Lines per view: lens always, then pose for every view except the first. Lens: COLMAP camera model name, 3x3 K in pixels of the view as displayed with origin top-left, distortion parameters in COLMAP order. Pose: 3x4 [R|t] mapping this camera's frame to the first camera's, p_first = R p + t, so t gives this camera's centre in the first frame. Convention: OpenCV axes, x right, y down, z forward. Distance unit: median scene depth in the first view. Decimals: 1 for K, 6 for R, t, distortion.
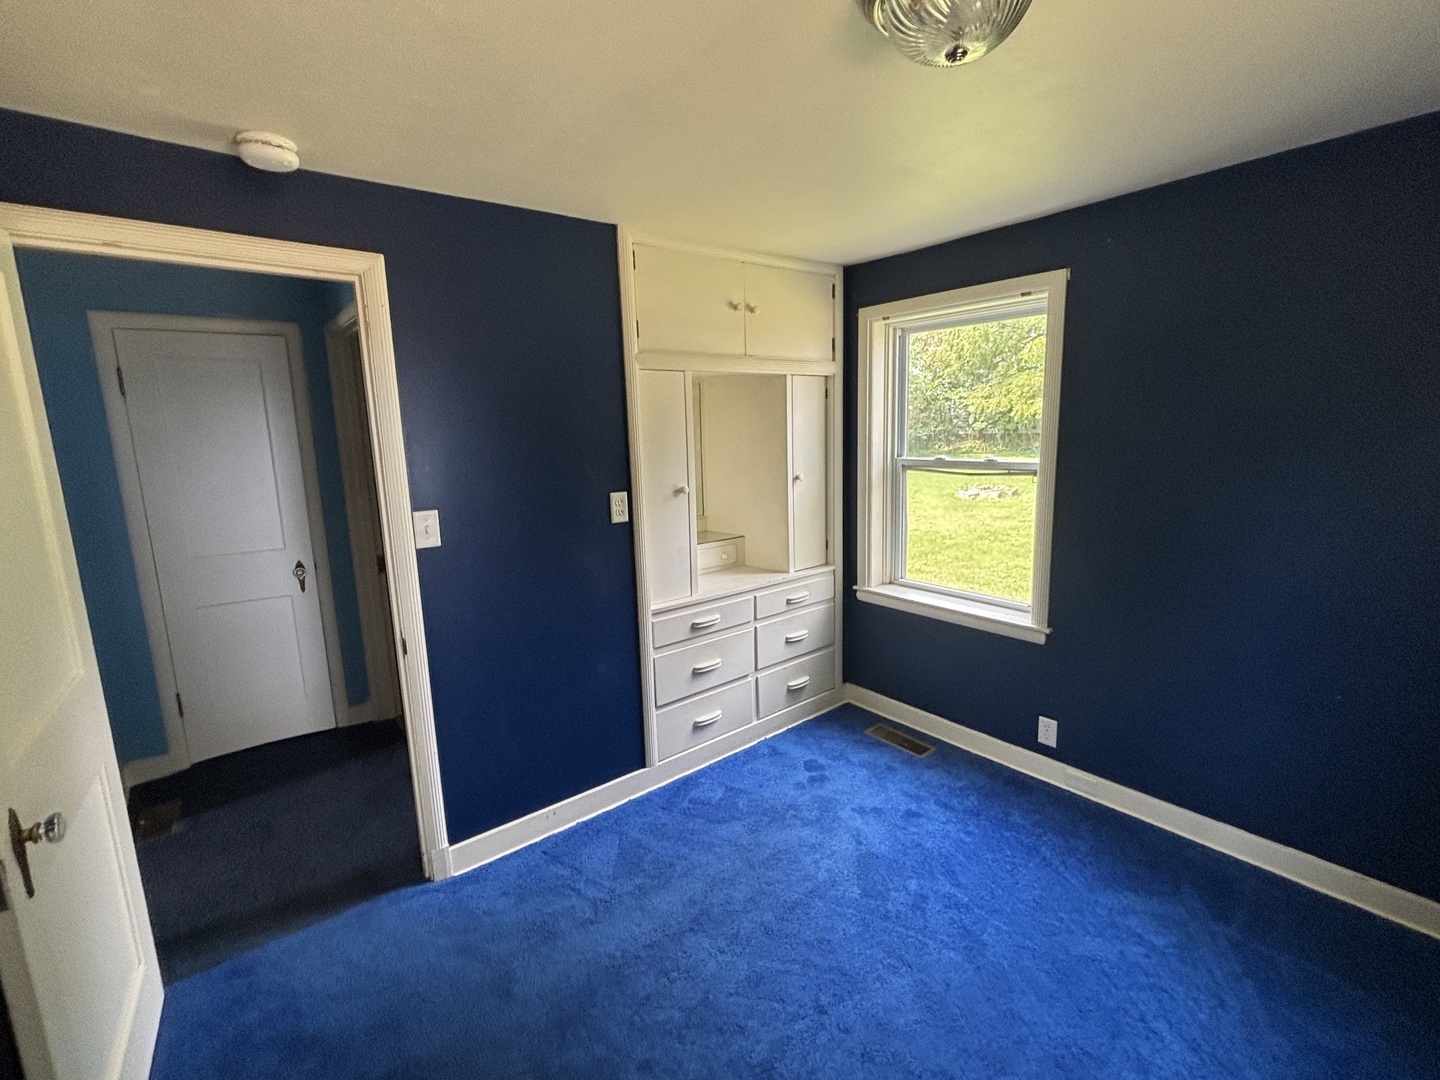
lens RADIAL K [[643.1, 0, 724.3], [0, 643.1, 525.6], [0, 0, 1]] dist [0.003134, 0.000341]
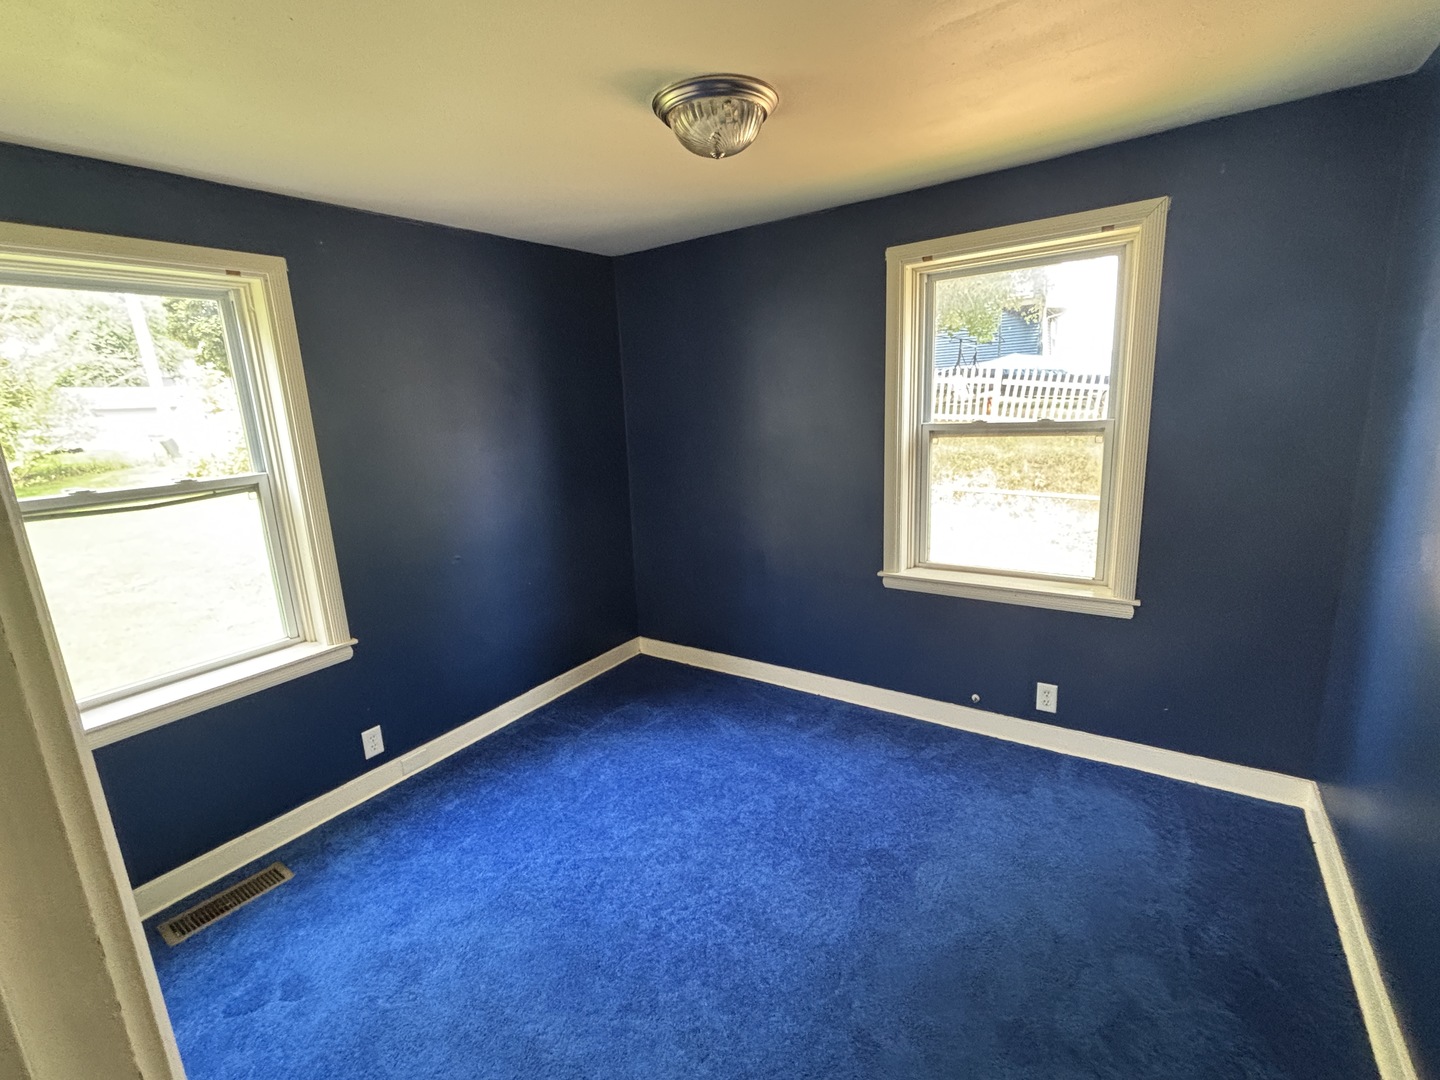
lens RADIAL K [[643.1, 0, 724.3], [0, 643.1, 525.6], [0, 0, 1]] dist [0.003134, 0.000341]
pose [[-0.277981, -0.153845, 0.948187, -0.525102], [0.213412, 0.952531, 0.217116, -0.089962], [-0.936580, 0.262709, -0.231953, 0.657277]]
